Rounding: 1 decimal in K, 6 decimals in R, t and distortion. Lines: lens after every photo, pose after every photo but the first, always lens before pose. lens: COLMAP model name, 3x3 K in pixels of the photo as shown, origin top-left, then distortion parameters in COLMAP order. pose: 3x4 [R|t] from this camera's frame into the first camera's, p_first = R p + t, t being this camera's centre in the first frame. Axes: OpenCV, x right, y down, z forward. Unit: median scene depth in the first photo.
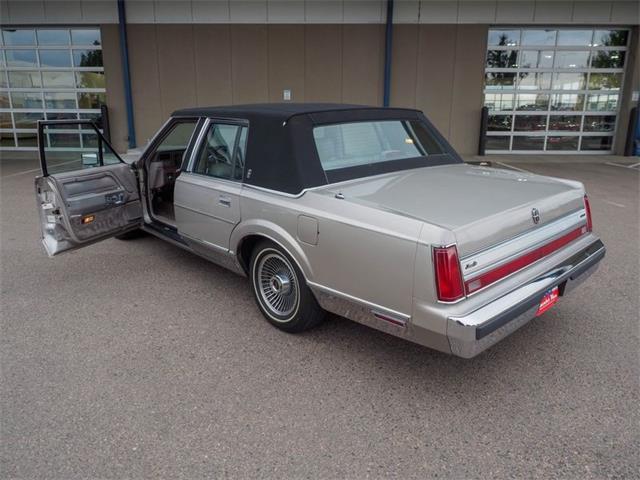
lens RADIAL K [[465.4, 0, 316.4], [0, 465.4, 233.8], [0, 0, 1]] dist [-0.008251, -0.002694]
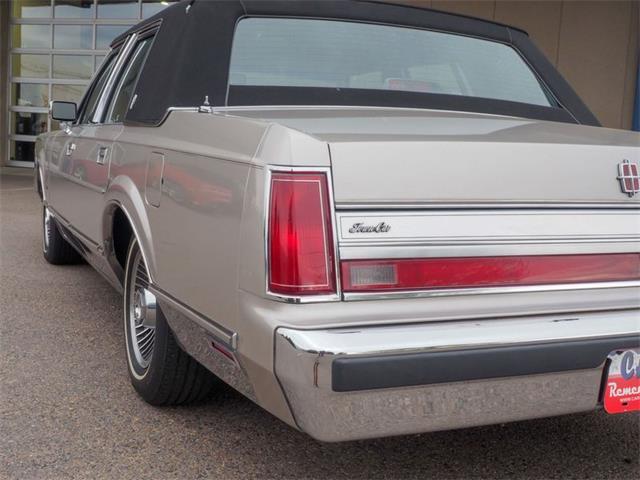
lens RADIAL K [[792.7, 0, 318.2], [0, 792.7, 230.1], [0, 0, 1]] dist [0.008664, -0.005829]
pose [[0.951035, 0.080532, -0.298408, 0.356740], [-0.128925, 0.980819, -0.146192, 0.129121], [0.280911, 0.177506, 0.943176, 0.200495]]
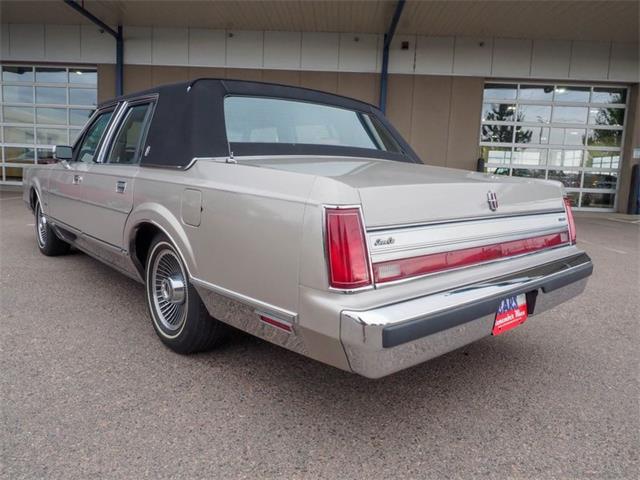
lens RADIAL K [[465.4, 0, 316.4], [0, 465.4, 233.8], [0, 0, 1]] dist [-0.008251, -0.002694]
pose [[0.998976, 0.042640, -0.015143, 0.169041], [-0.044234, 0.990735, -0.128405, 0.105005], [0.009528, 0.128944, 0.991606, 0.214879]]
